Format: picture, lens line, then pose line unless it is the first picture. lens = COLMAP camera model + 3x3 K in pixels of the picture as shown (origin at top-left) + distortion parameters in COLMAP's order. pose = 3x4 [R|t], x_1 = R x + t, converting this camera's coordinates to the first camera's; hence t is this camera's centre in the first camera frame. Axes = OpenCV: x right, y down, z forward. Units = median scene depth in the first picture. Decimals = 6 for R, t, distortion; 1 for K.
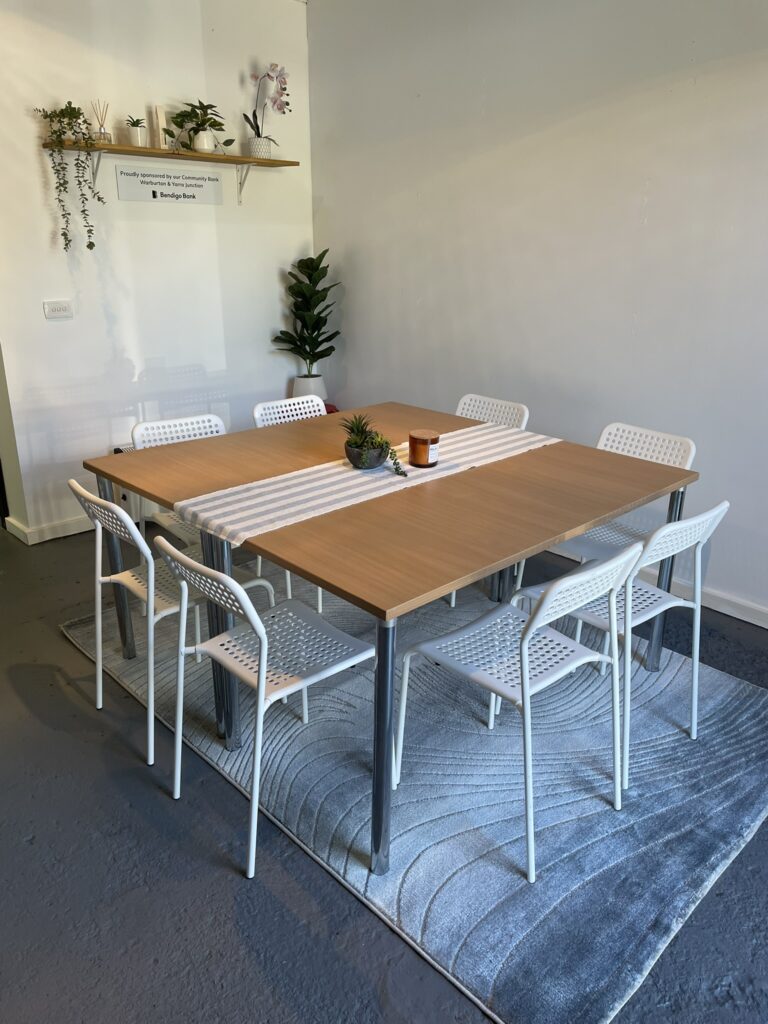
lens RADIAL K [[765.3, 0, 384.0], [0, 765.3, 512.0], [0, 0, 1]] dist [0.103595, -0.134400]
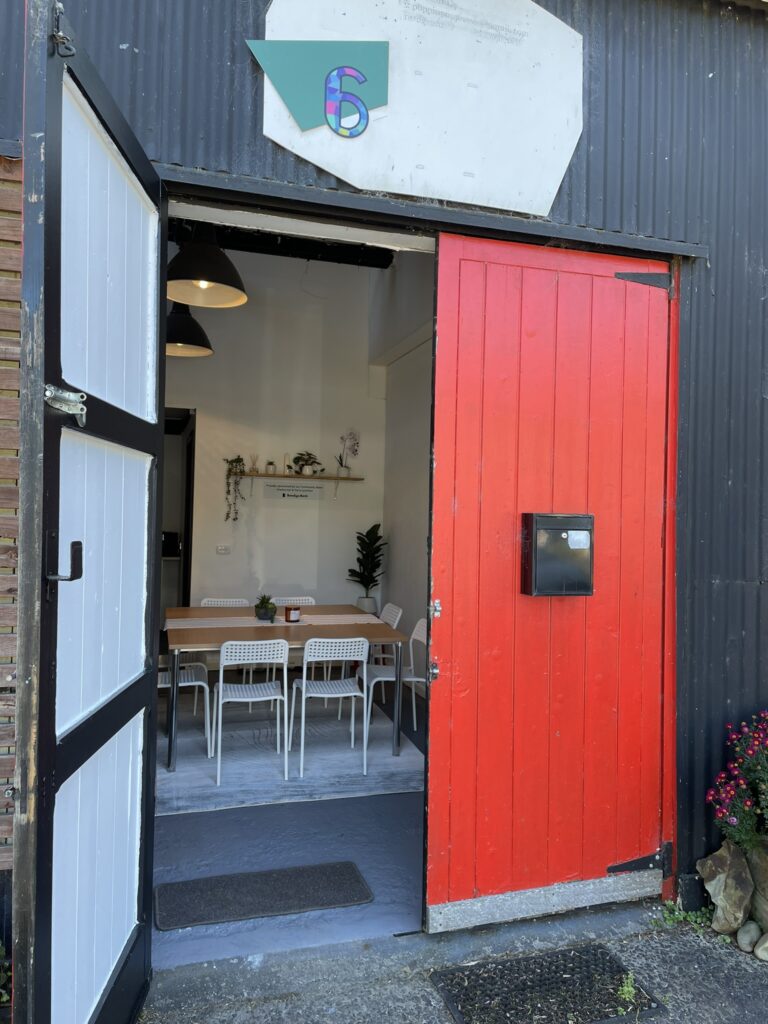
lens RADIAL K [[765.3, 0, 384.0], [0, 765.3, 512.0], [0, 0, 1]] dist [0.103595, -0.134400]
pose [[0.886556, 0.017583, -0.462287, 0.806479], [-0.176665, 0.936413, -0.303184, 0.162110], [0.427560, 0.350460, 0.833289, -0.460334]]
